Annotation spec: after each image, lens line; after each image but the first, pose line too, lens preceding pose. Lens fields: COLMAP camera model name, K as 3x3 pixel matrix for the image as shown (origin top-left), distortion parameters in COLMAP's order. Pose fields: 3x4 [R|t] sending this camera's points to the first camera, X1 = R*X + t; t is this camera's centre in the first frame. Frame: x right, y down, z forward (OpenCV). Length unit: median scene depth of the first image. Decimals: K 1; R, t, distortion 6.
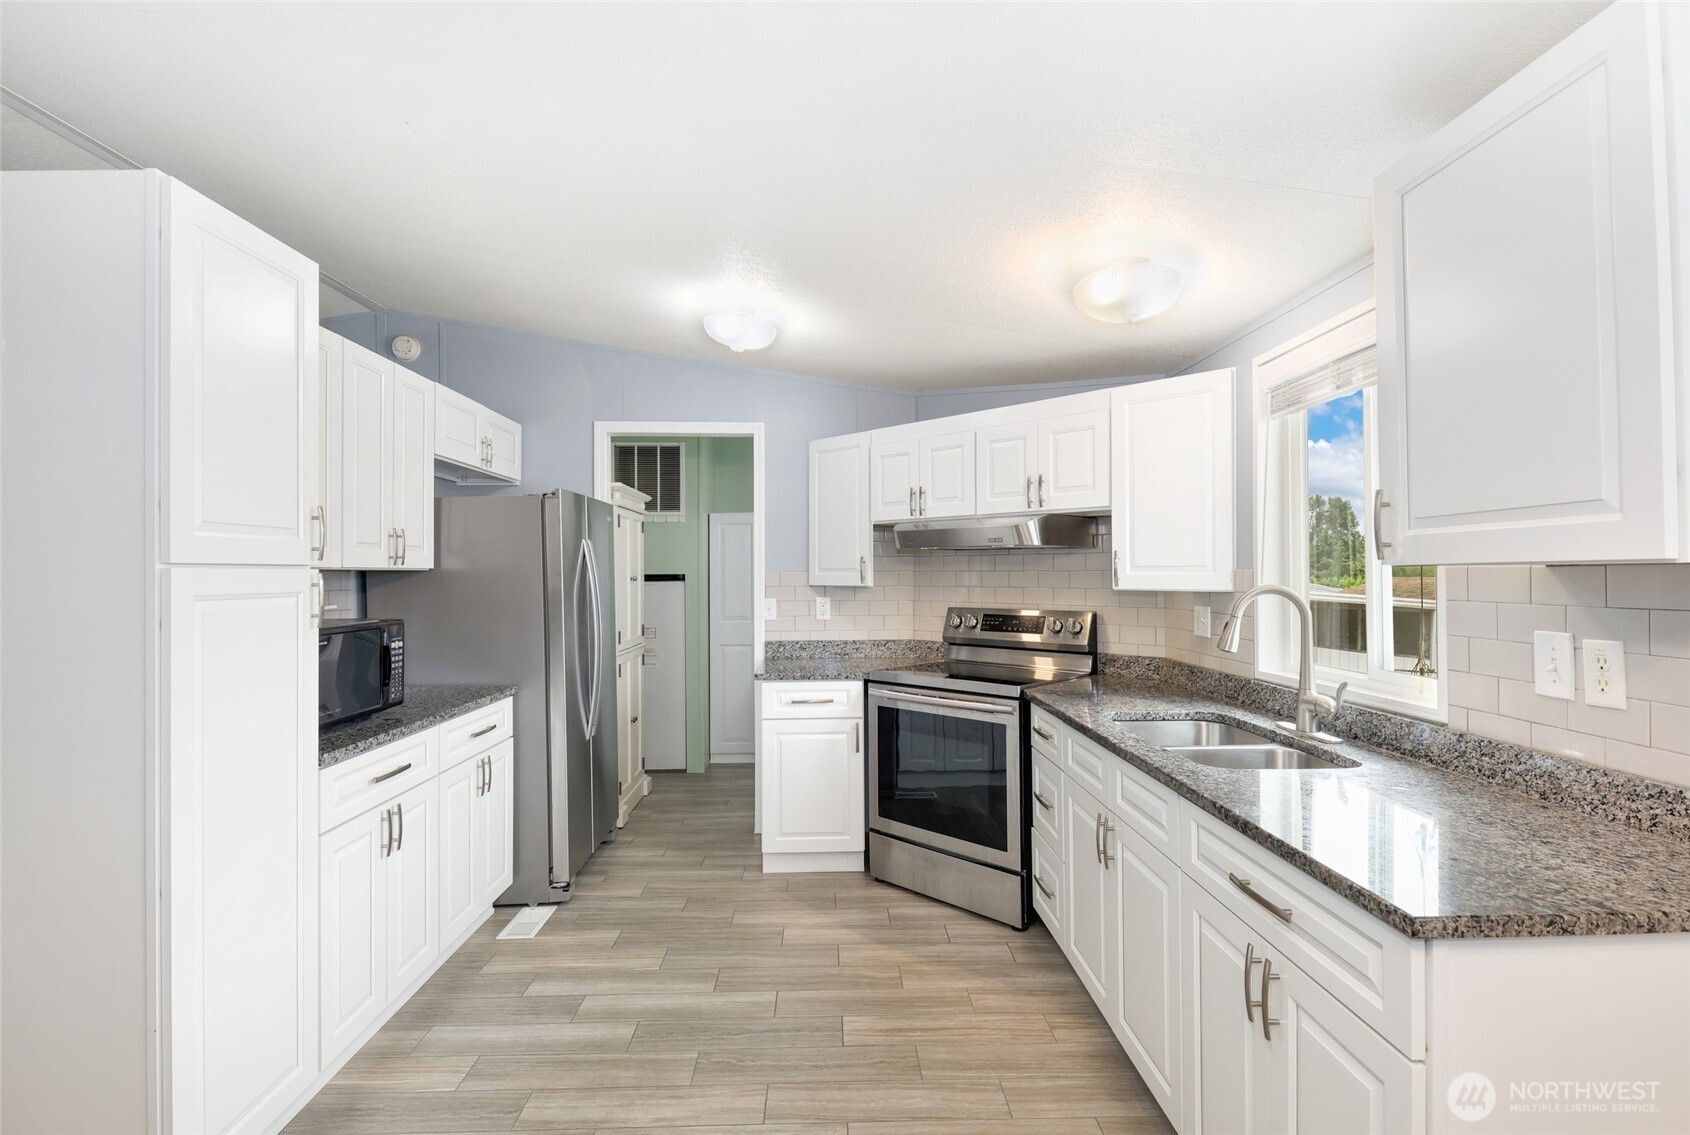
lens RADIAL K [[803.3, 0, 845.5], [0, 803.3, 573.0], [0, 0, 1]] dist [0.022009, -0.001538]
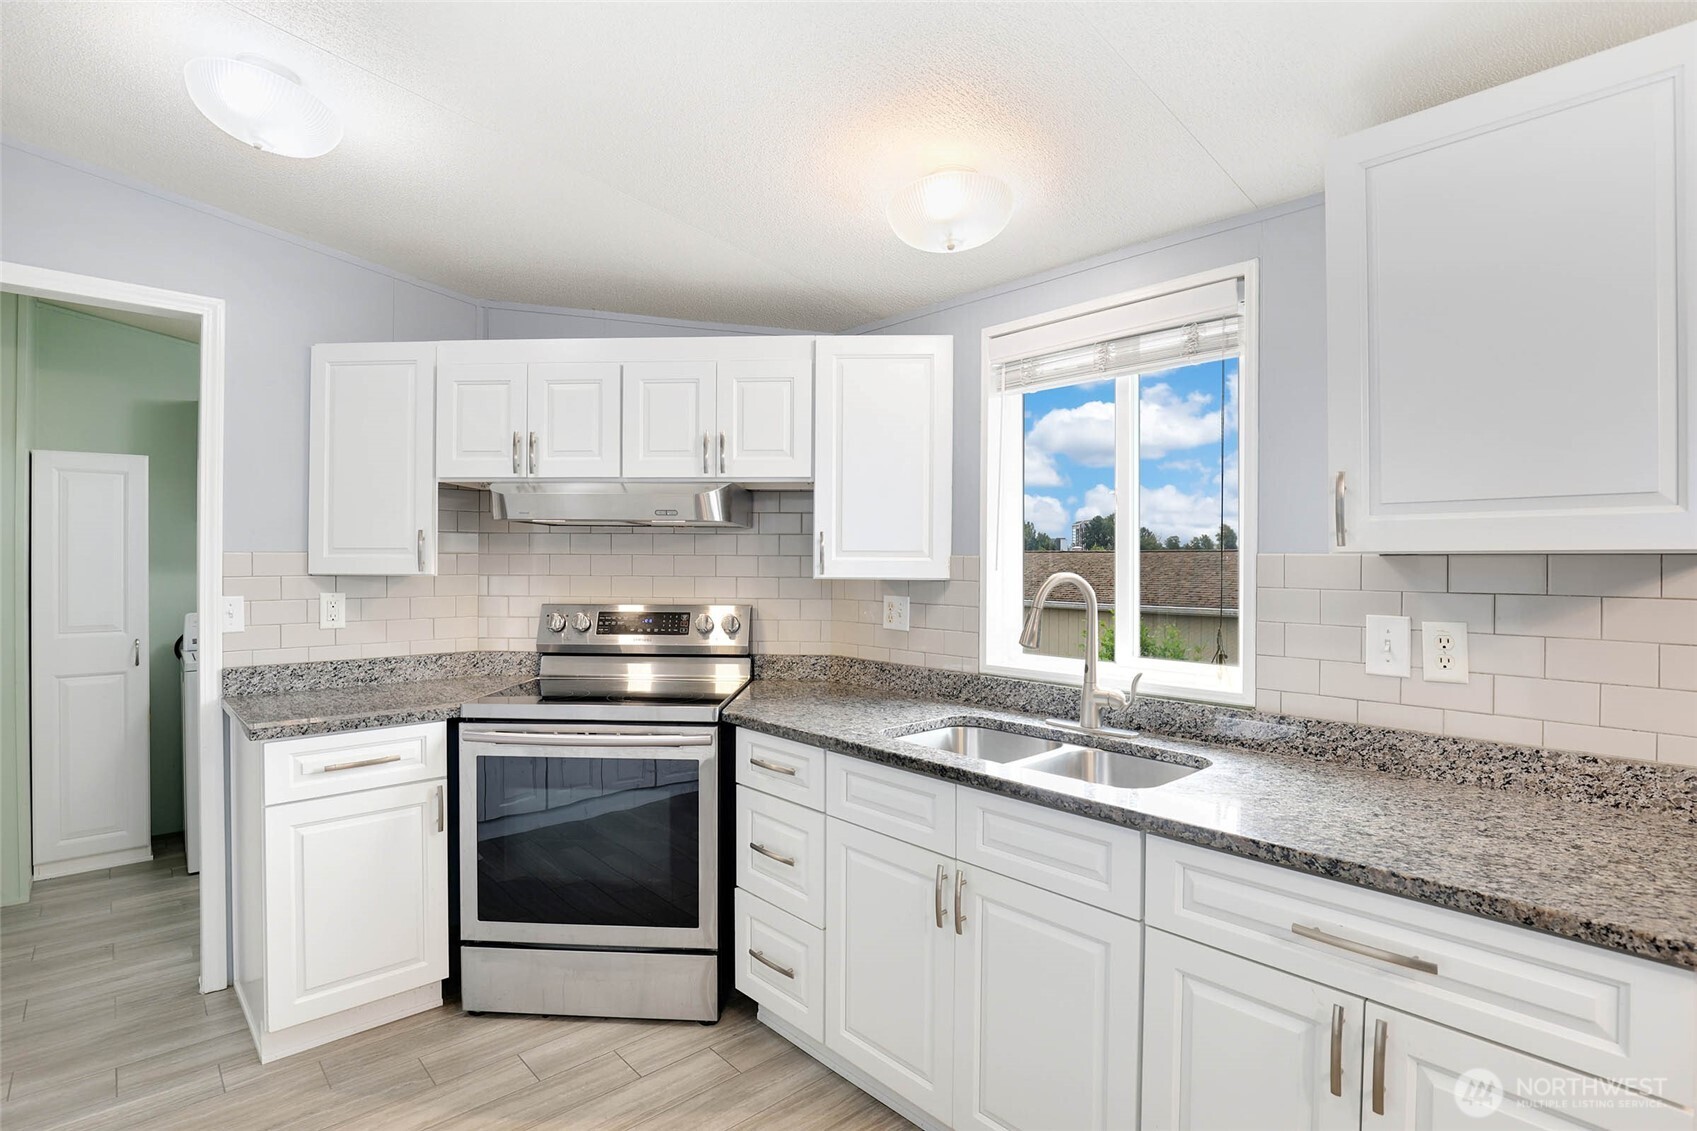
lens RADIAL K [[830.0, 0, 845.0], [0, 830.0, 567.7], [0, 0, 1]] dist [-0.021927, 0.001005]
pose [[0.755081, 0.001597, 0.655630, -0.203528], [-0.008302, 0.999940, 0.007127, 0.003077], [-0.655579, -0.010825, 0.755049, 0.331177]]
